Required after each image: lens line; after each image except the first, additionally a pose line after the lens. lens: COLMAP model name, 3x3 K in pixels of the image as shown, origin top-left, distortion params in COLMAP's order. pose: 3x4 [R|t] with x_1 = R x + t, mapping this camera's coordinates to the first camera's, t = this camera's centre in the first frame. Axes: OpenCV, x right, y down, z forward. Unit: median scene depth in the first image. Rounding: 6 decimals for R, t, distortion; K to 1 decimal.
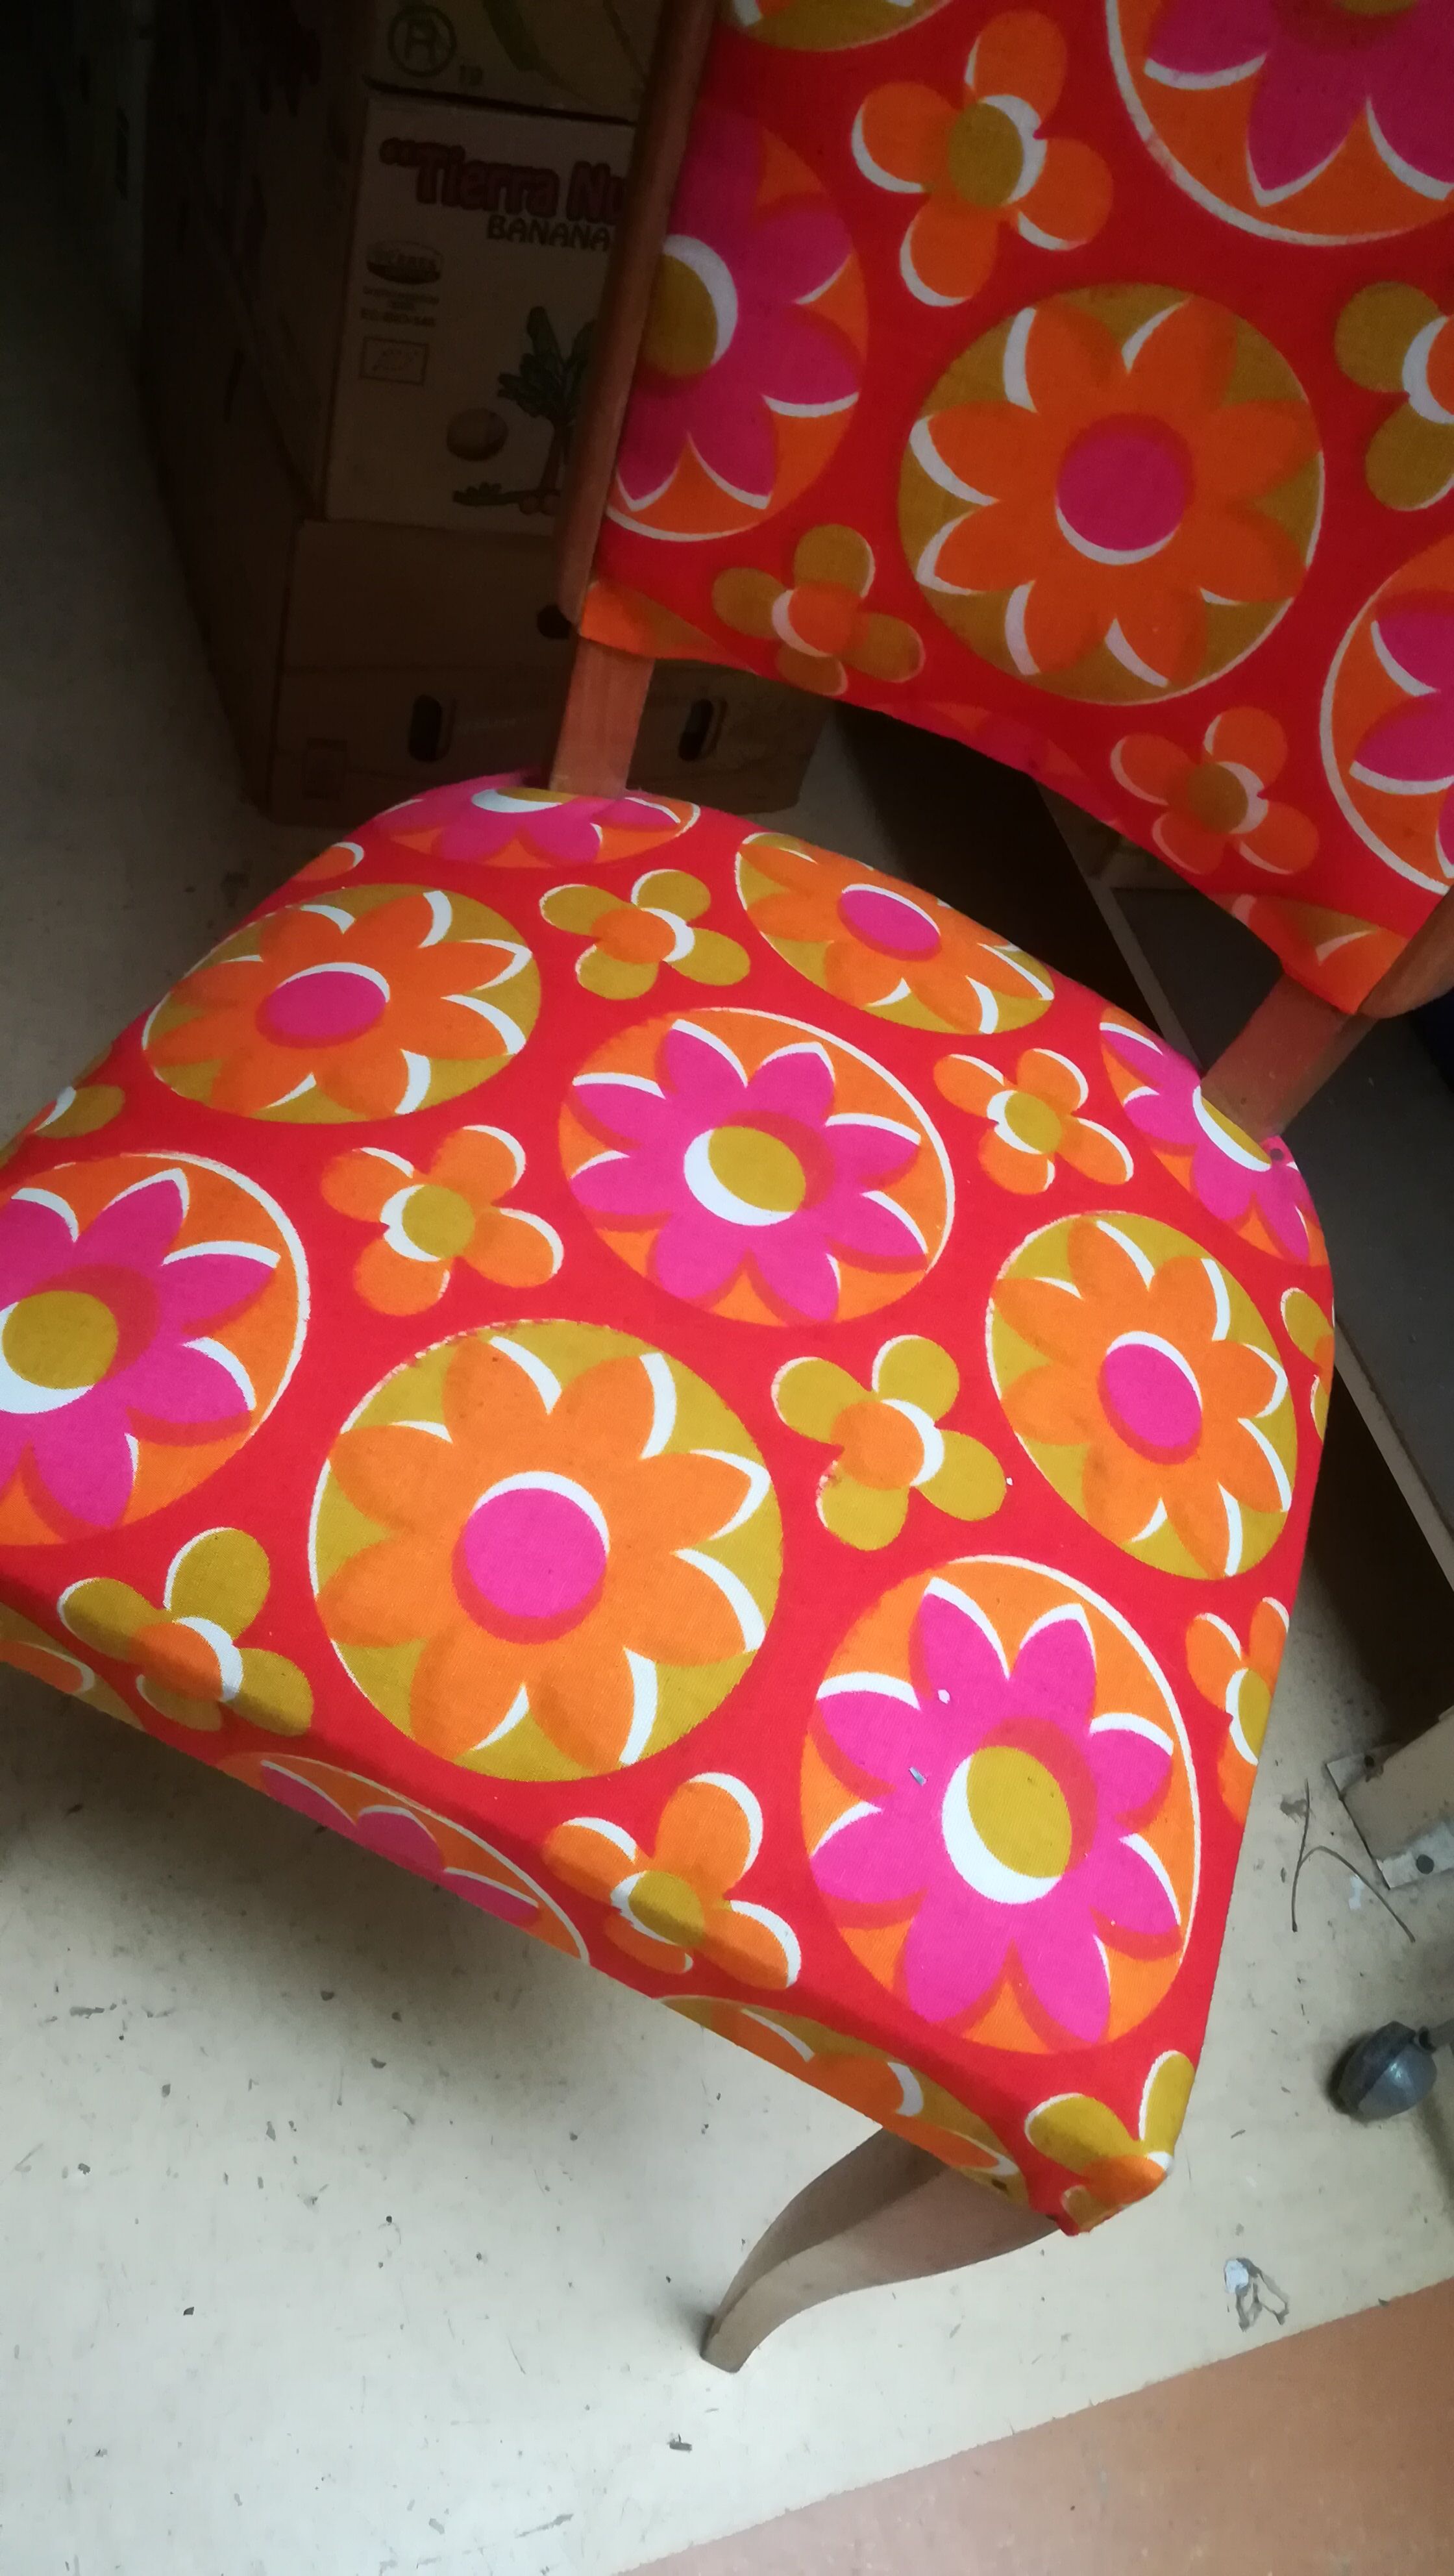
lens RADIAL K [[2007.0, 0, 712.8], [0, 2007.0, 1302.8], [0, 0, 1]] dist [0.057740, -0.093624]
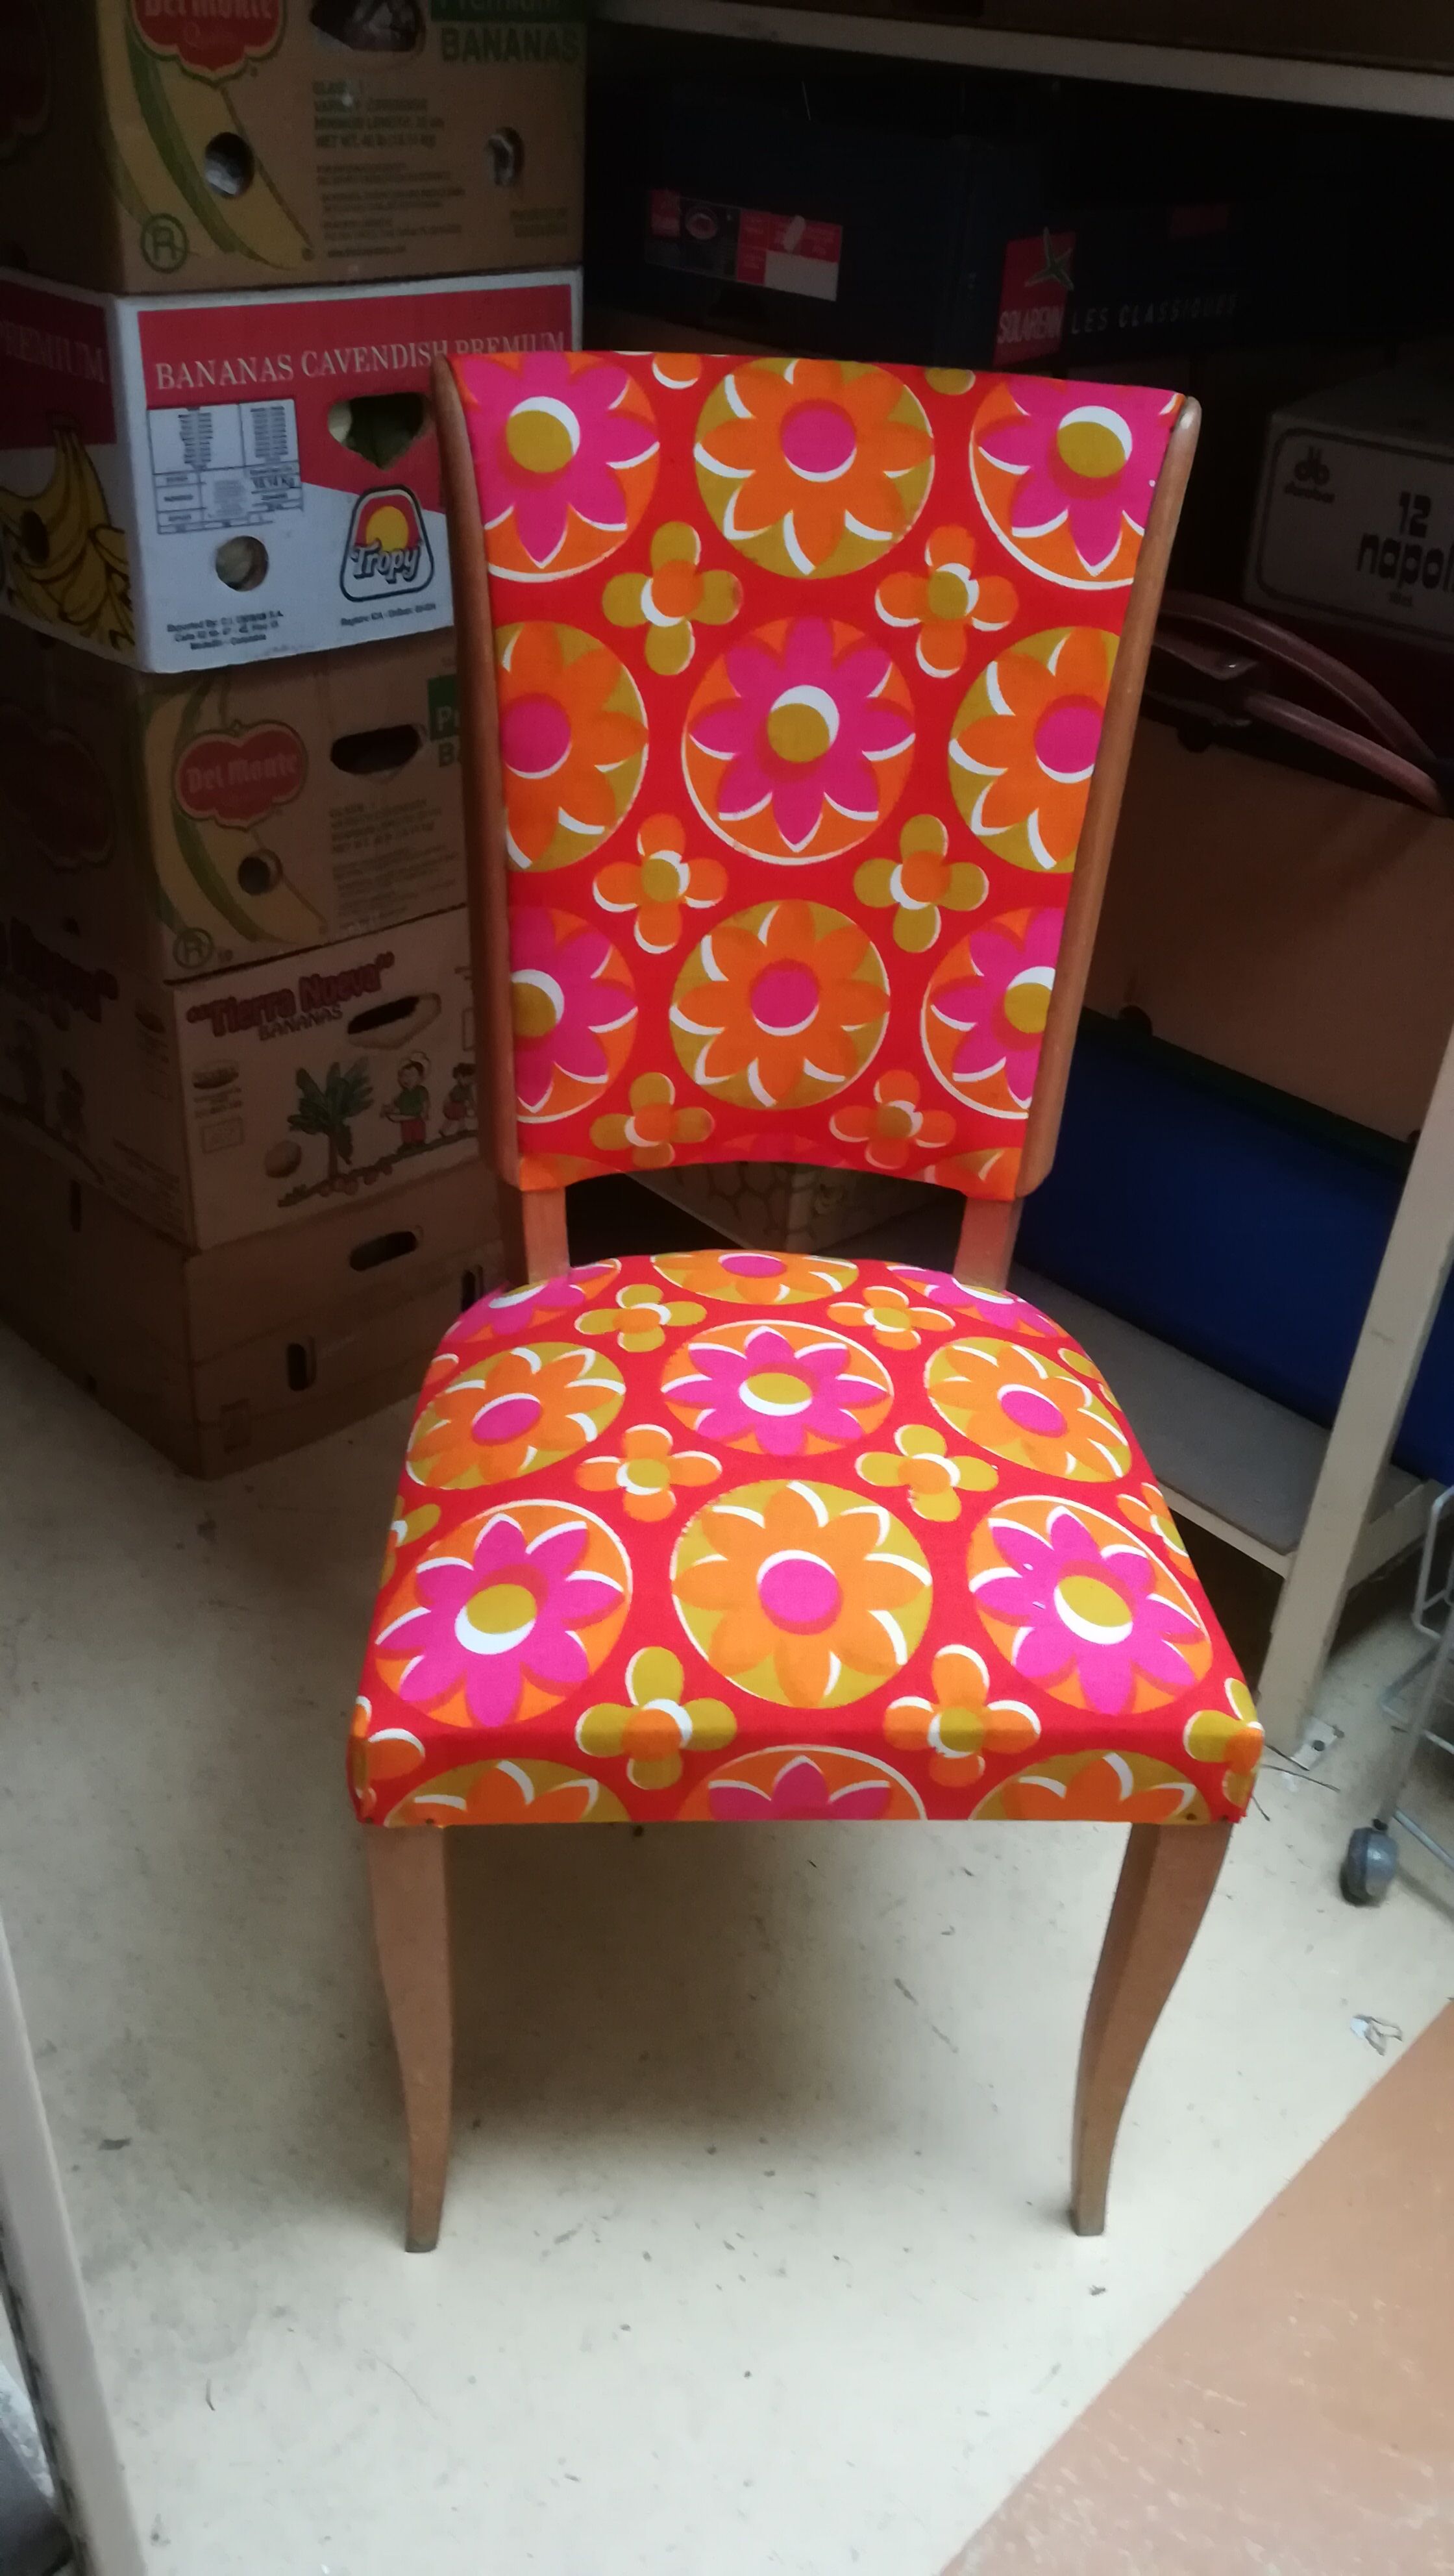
lens RADIAL K [[2007.0, 0, 723.7], [0, 2007.0, 1282.0], [0, 0, 1]] dist [0.057740, -0.093624]
pose [[0.879750, -0.399558, 0.257670, -0.455220], [0.458527, 0.856303, -0.237693, 0.258710], [-0.125672, 0.327259, 0.936541, -0.697378]]
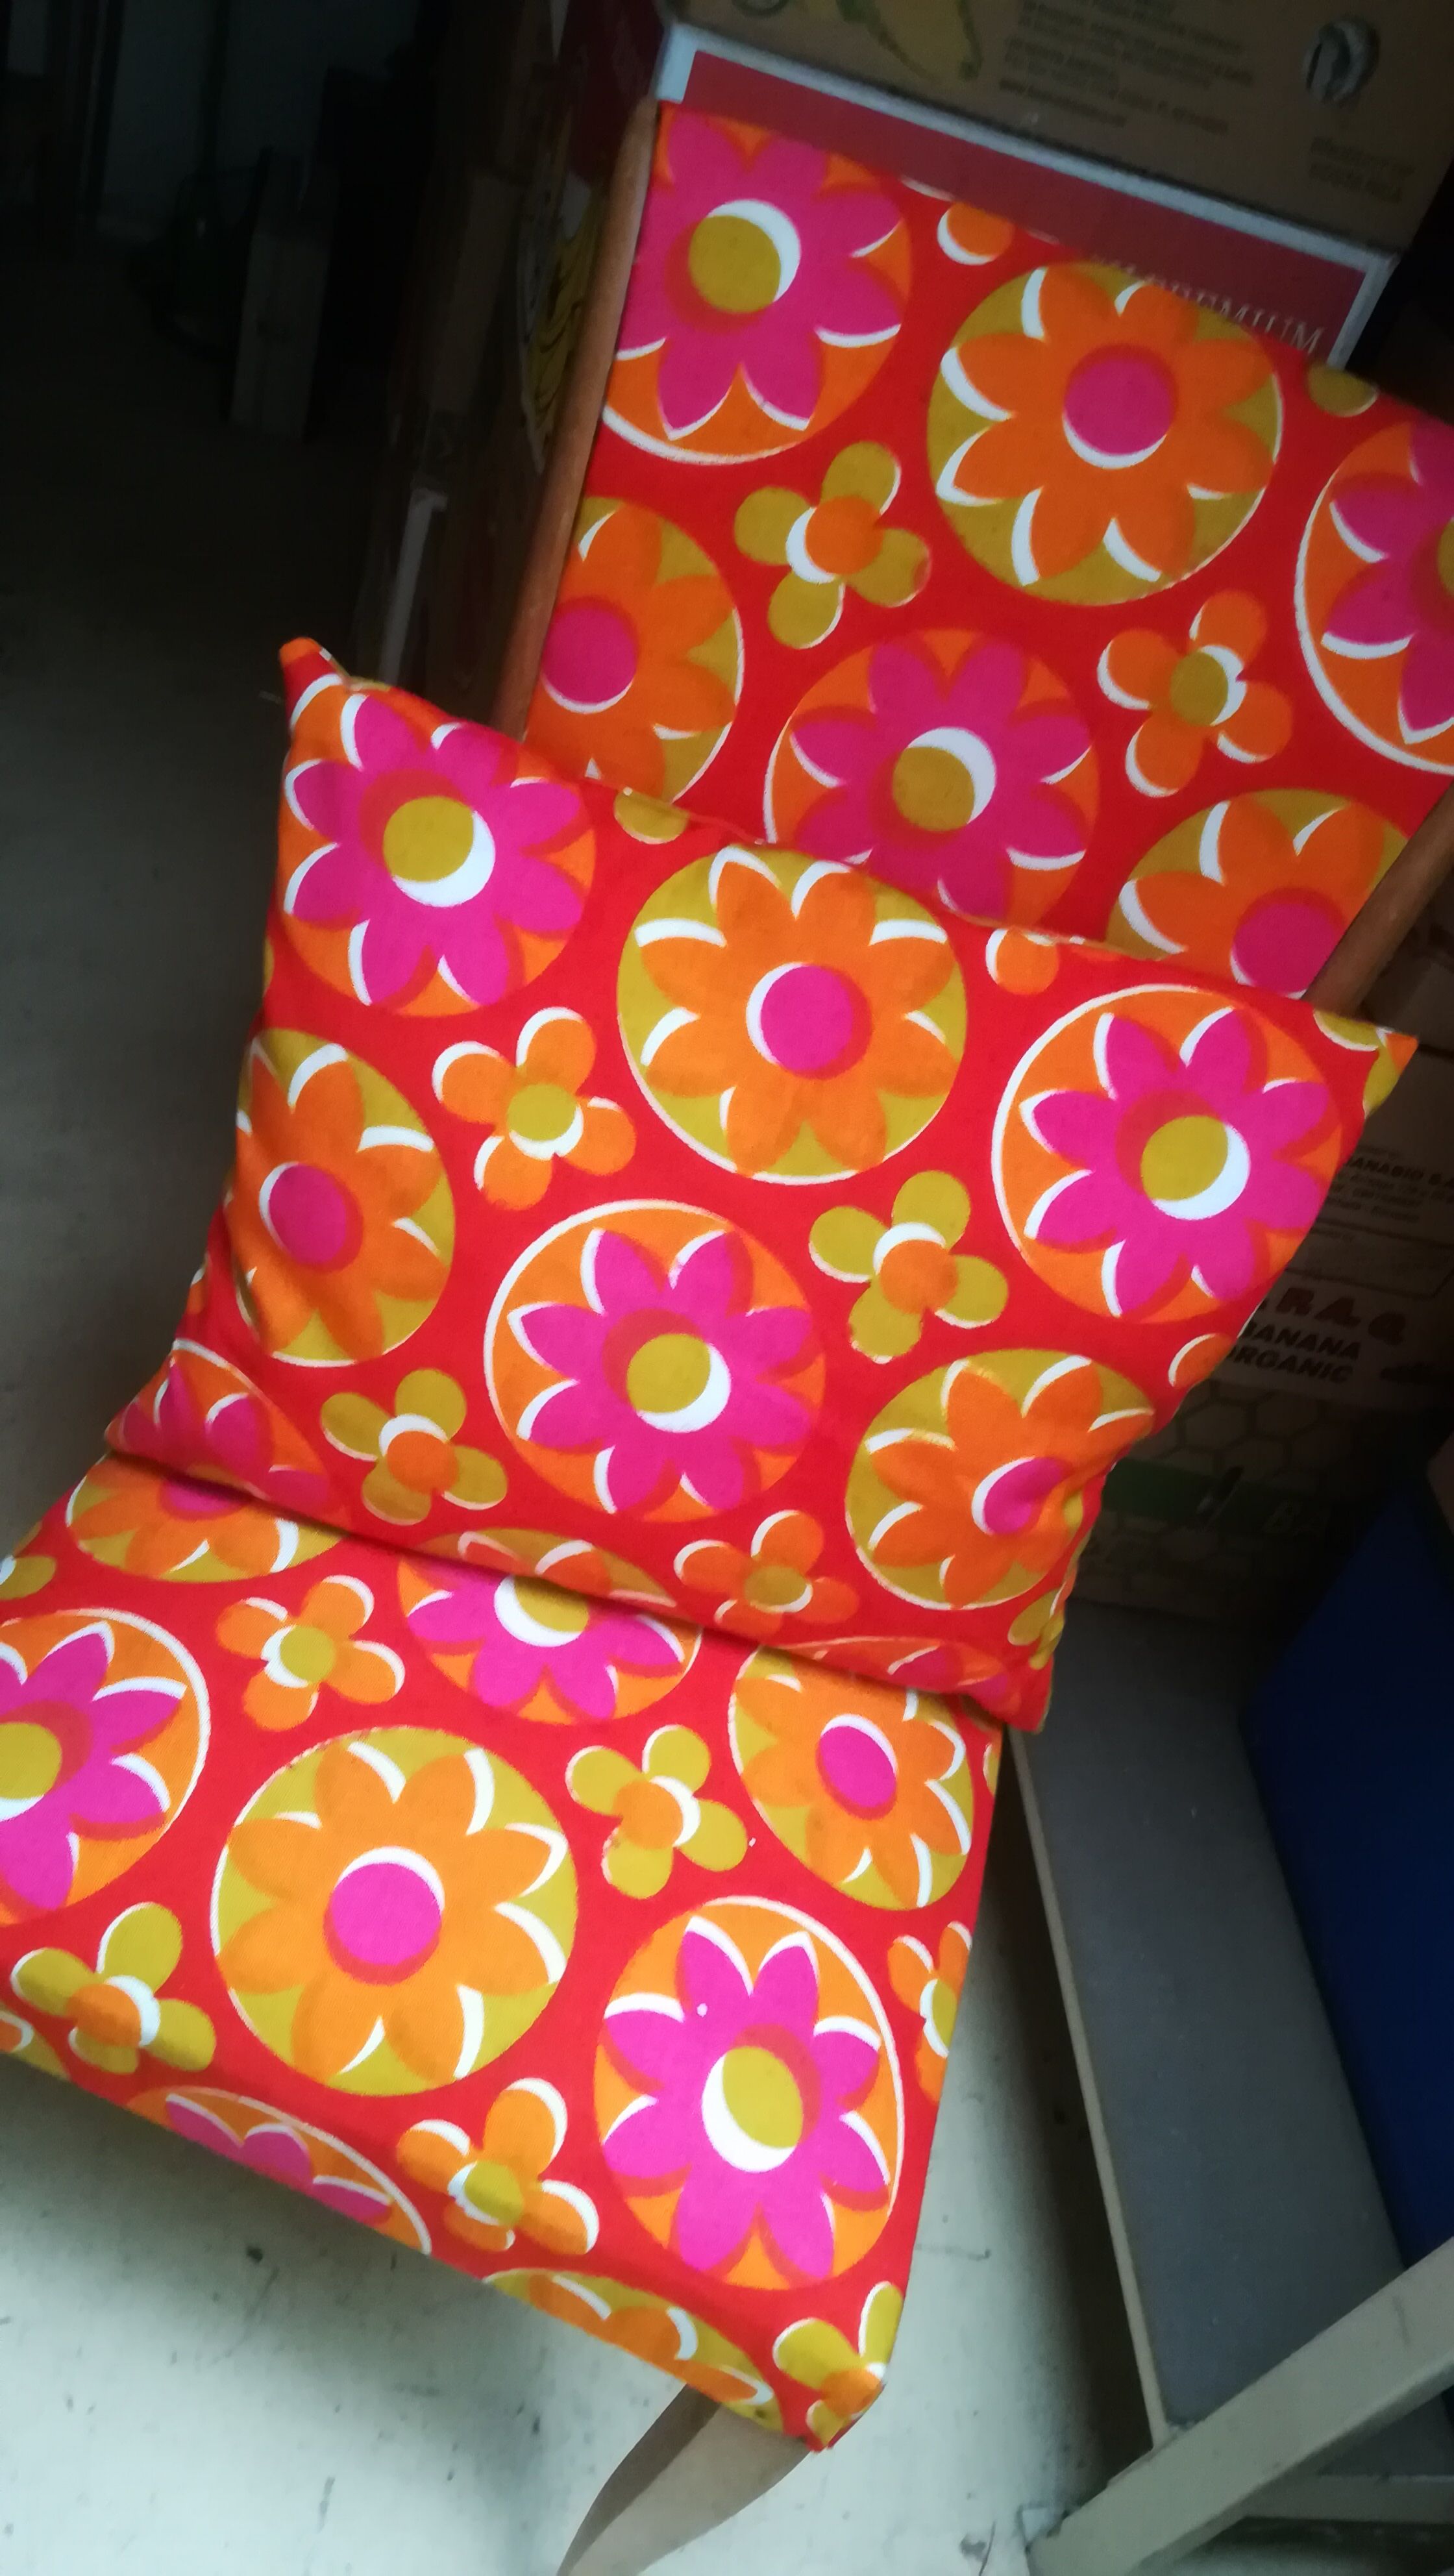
lens RADIAL K [[2007.0, 0, 728.7], [0, 2007.0, 1287.5], [0, 0, 1]] dist [0.057740, -0.093624]
pose [[0.993564, -0.018697, 0.111716, -0.005913], [0.039887, 0.980860, -0.190585, -0.013557], [-0.106015, 0.193815, 0.975293, -0.349677]]
